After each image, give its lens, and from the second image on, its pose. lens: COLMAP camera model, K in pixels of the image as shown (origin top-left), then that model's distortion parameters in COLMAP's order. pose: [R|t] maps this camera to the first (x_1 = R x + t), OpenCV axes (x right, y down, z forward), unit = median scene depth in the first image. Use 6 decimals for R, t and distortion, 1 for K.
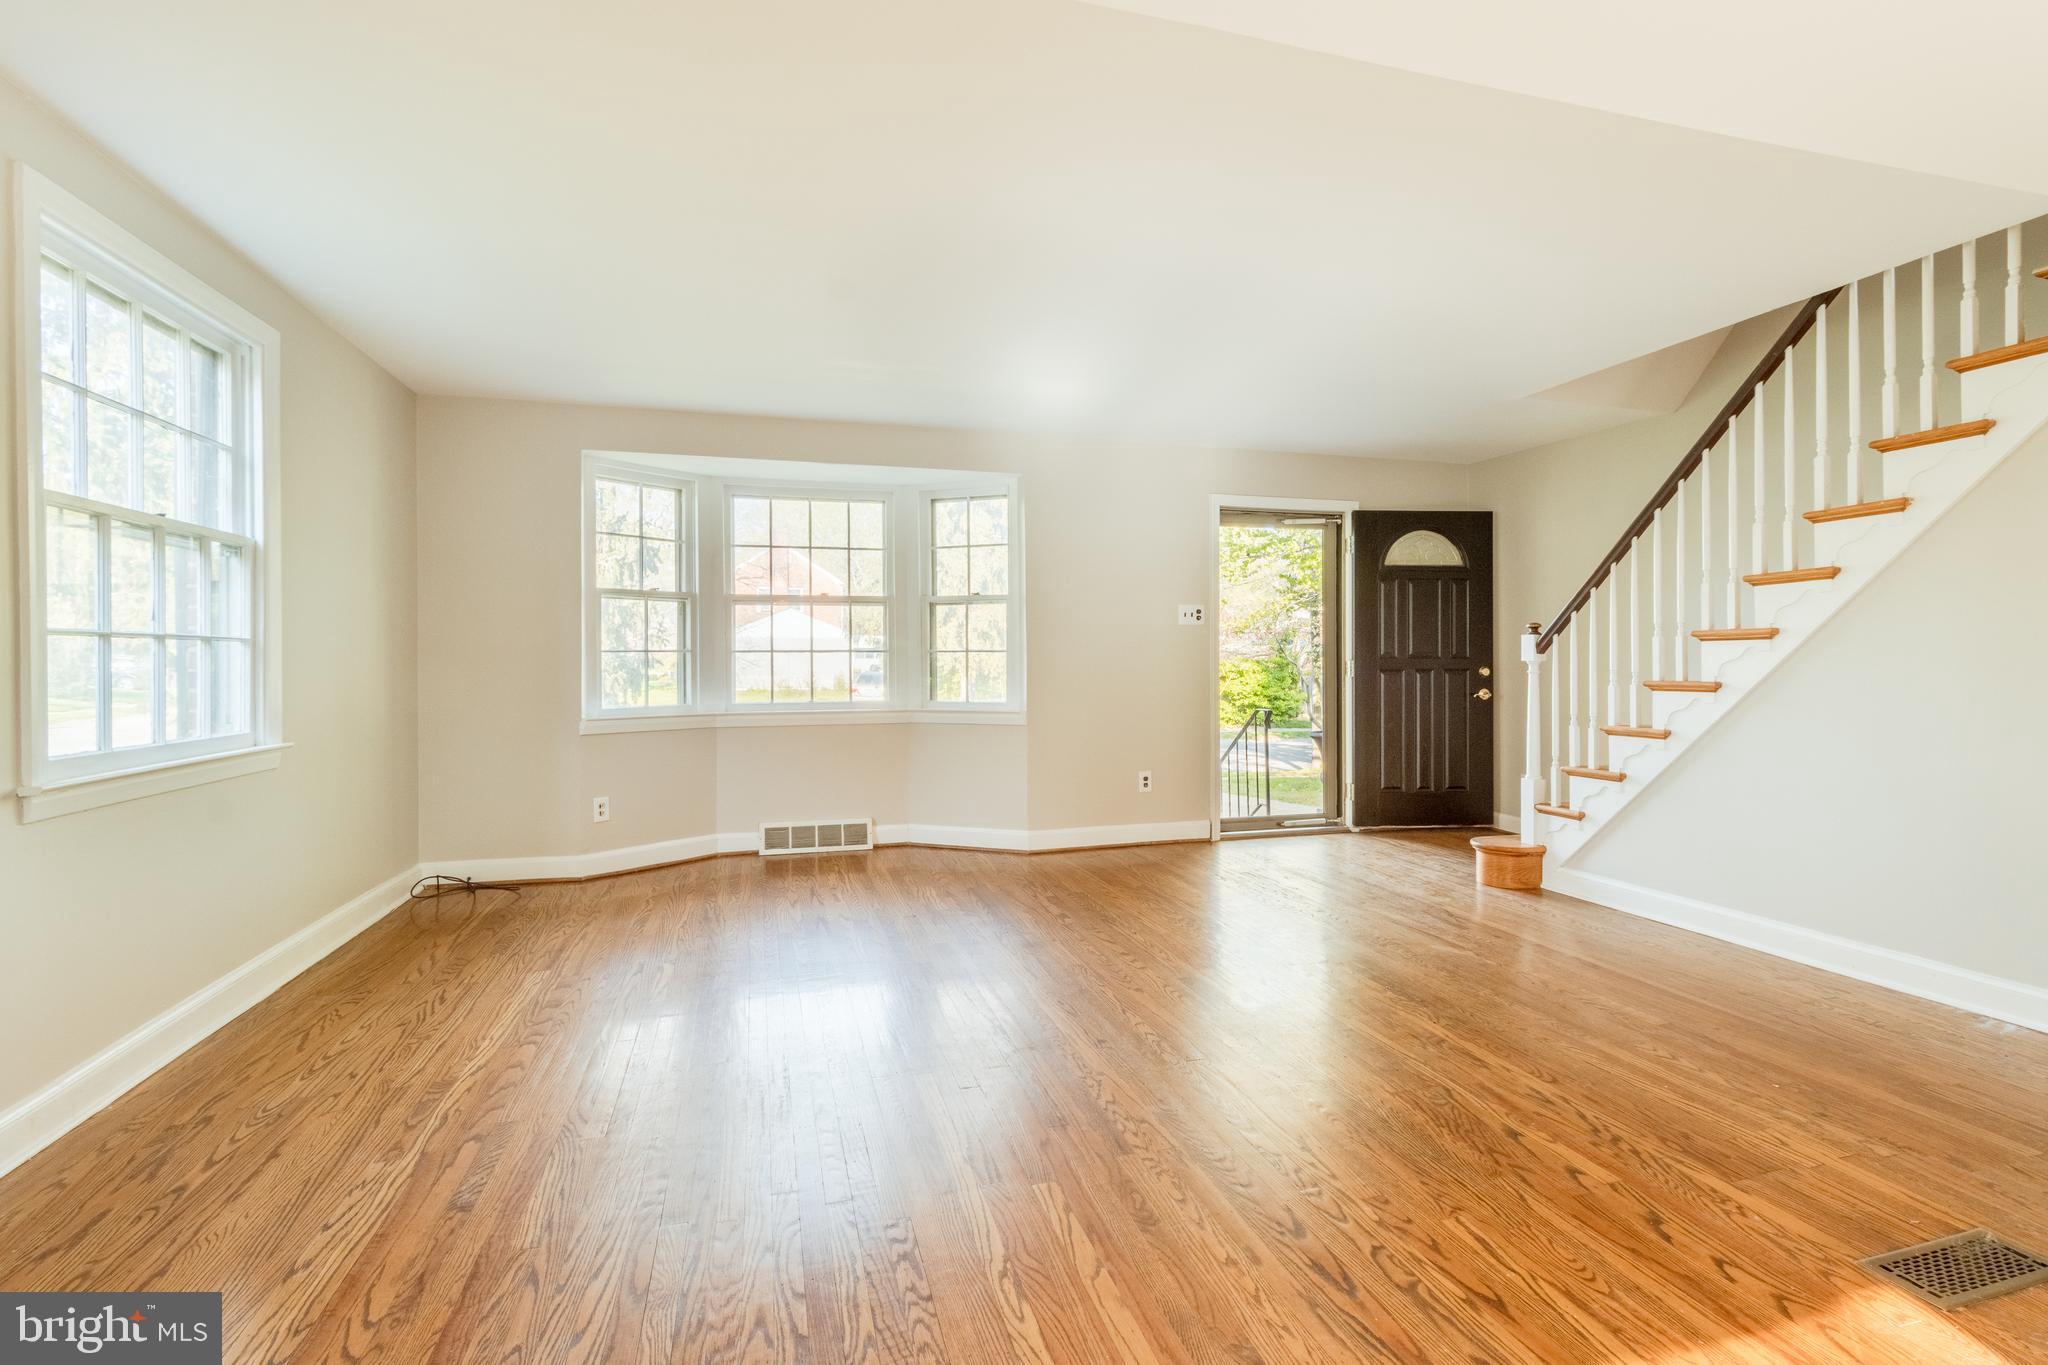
lens RADIAL K [[953.8, 0, 1029.7], [0, 953.8, 659.1], [0, 0, 1]] dist [0.001757, 0.000584]
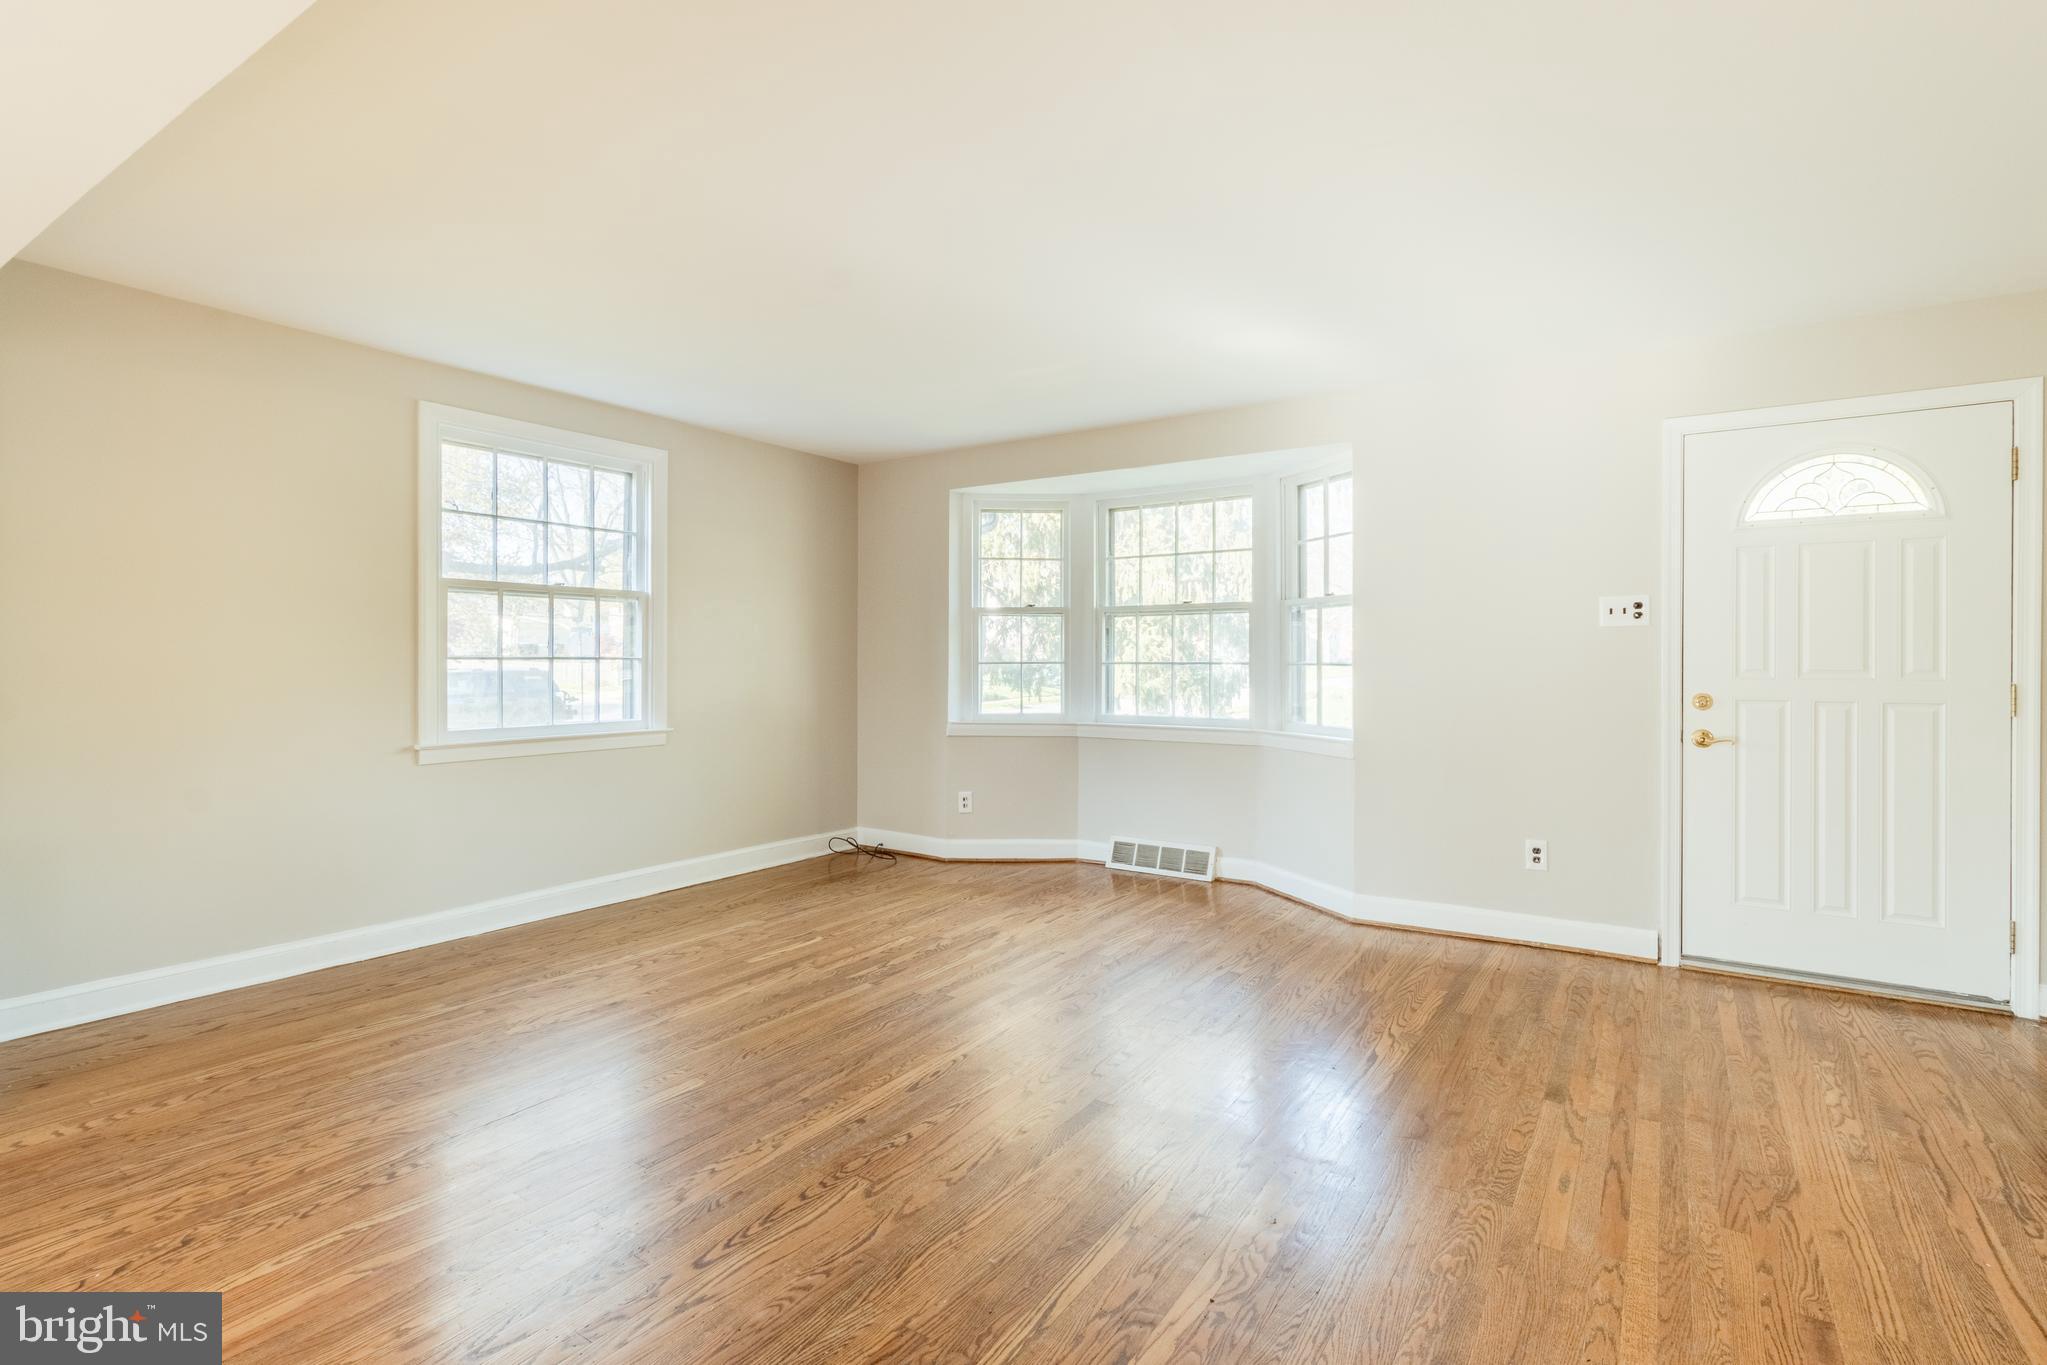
lens RADIAL K [[958.9, 0, 1004.4], [0, 958.9, 667.7], [0, 0, 1]] dist [0.002103, 0.000788]
pose [[0.646655, 0.007874, -0.762742, 0.452723], [-0.002945, 0.999965, 0.007825, -0.013055], [0.762777, -0.002814, 0.646656, 0.288847]]
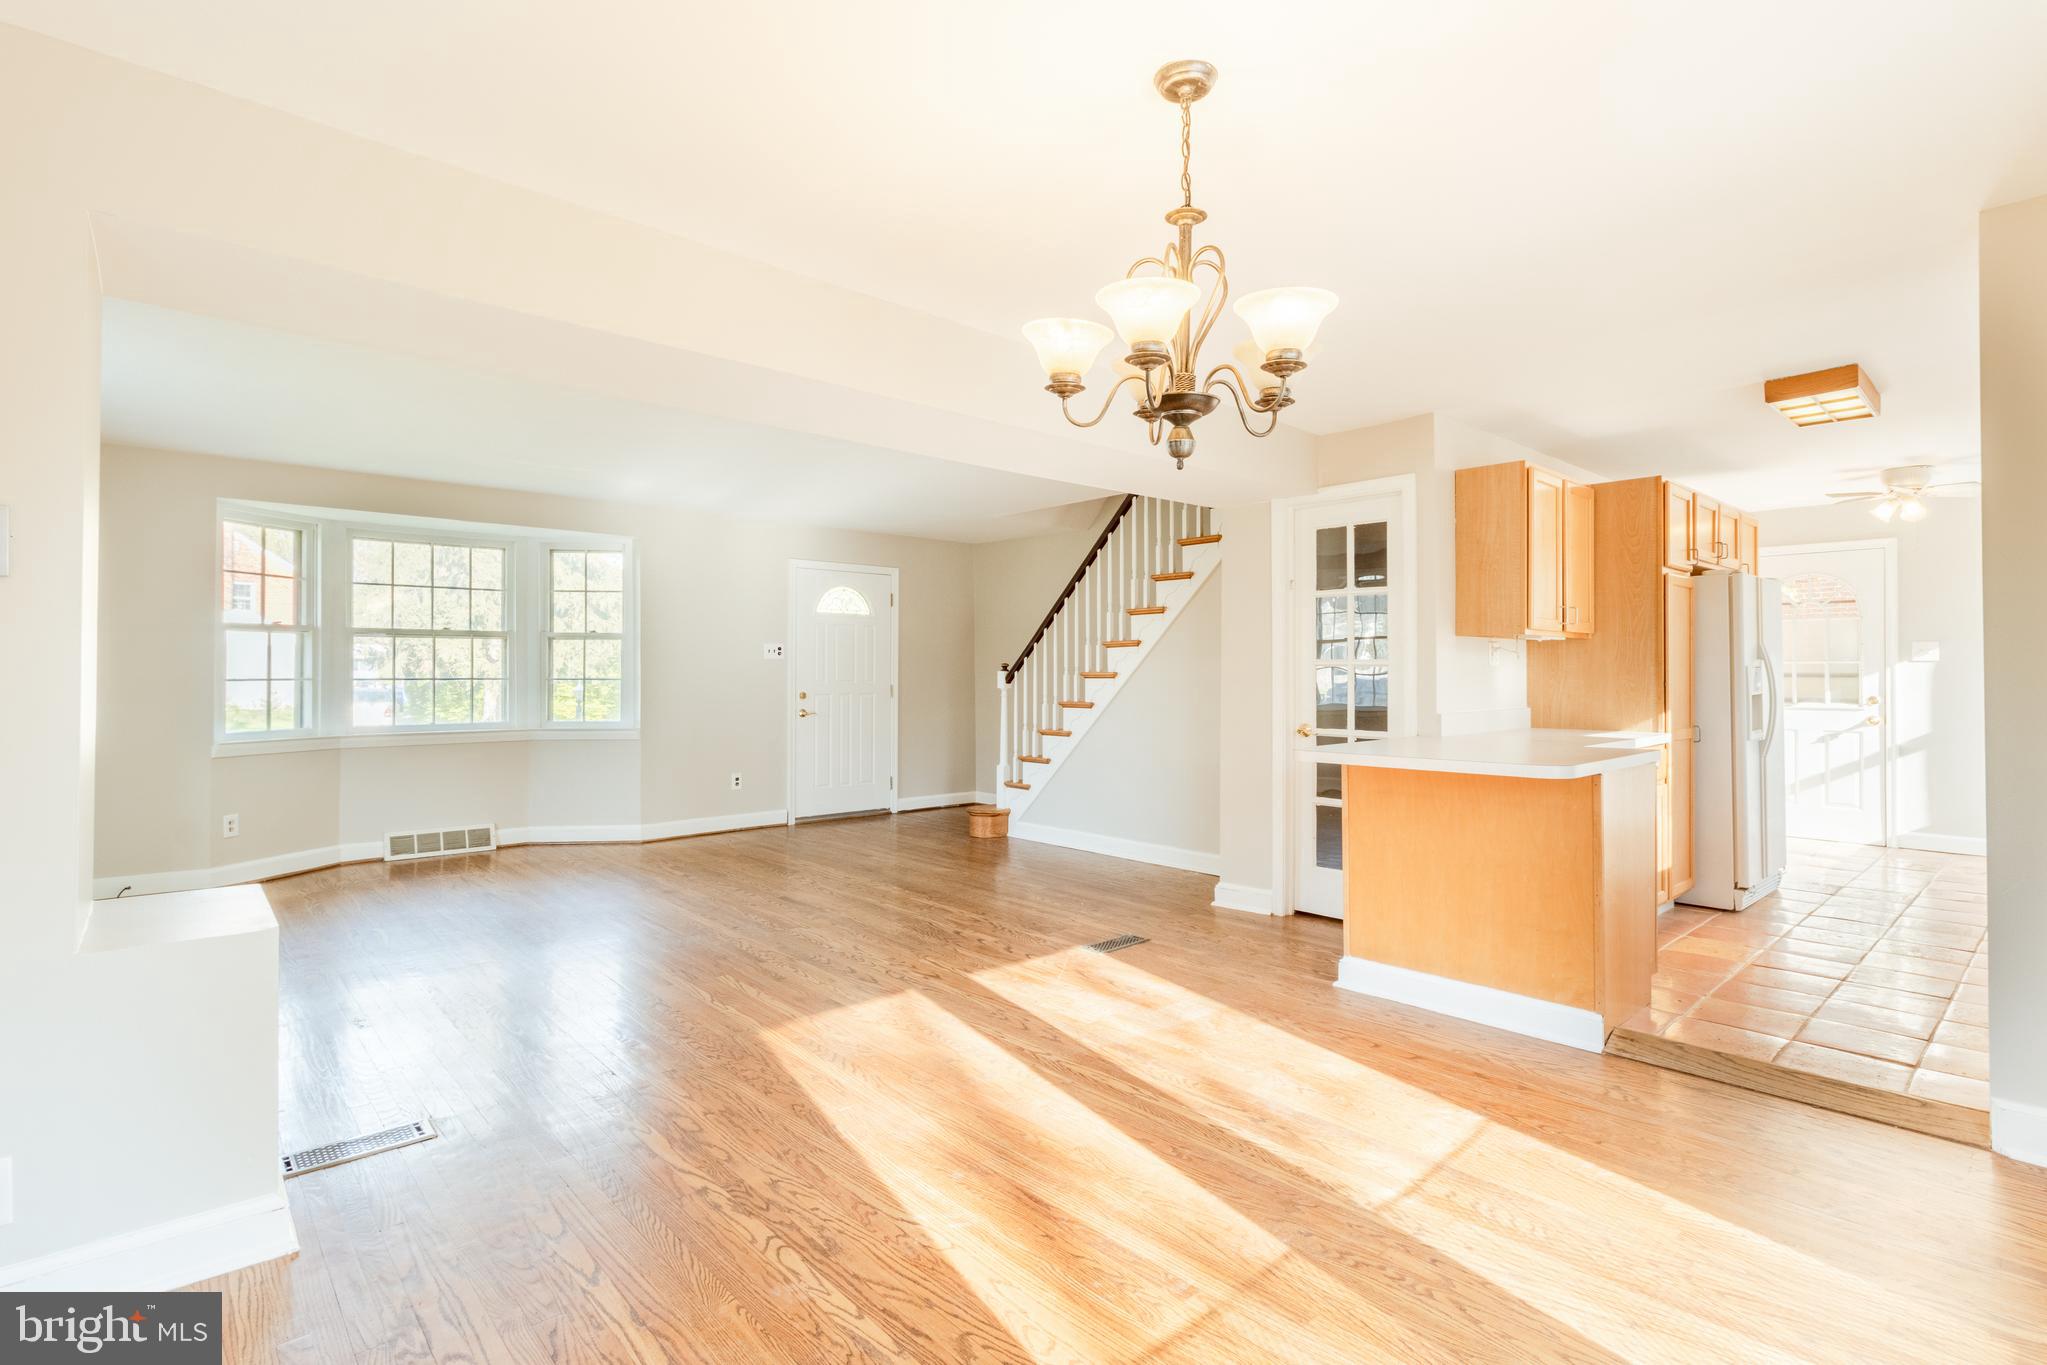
lens RADIAL K [[982.9, 0, 1023.2], [0, 982.9, 661.0], [0, 0, 1]] dist [0.000486, 0.000137]
pose [[0.902350, 0.008853, 0.430913, -0.115391], [-0.004289, 0.999924, -0.011562, -0.022158], [-0.430982, 0.008585, 0.902320, -0.405114]]
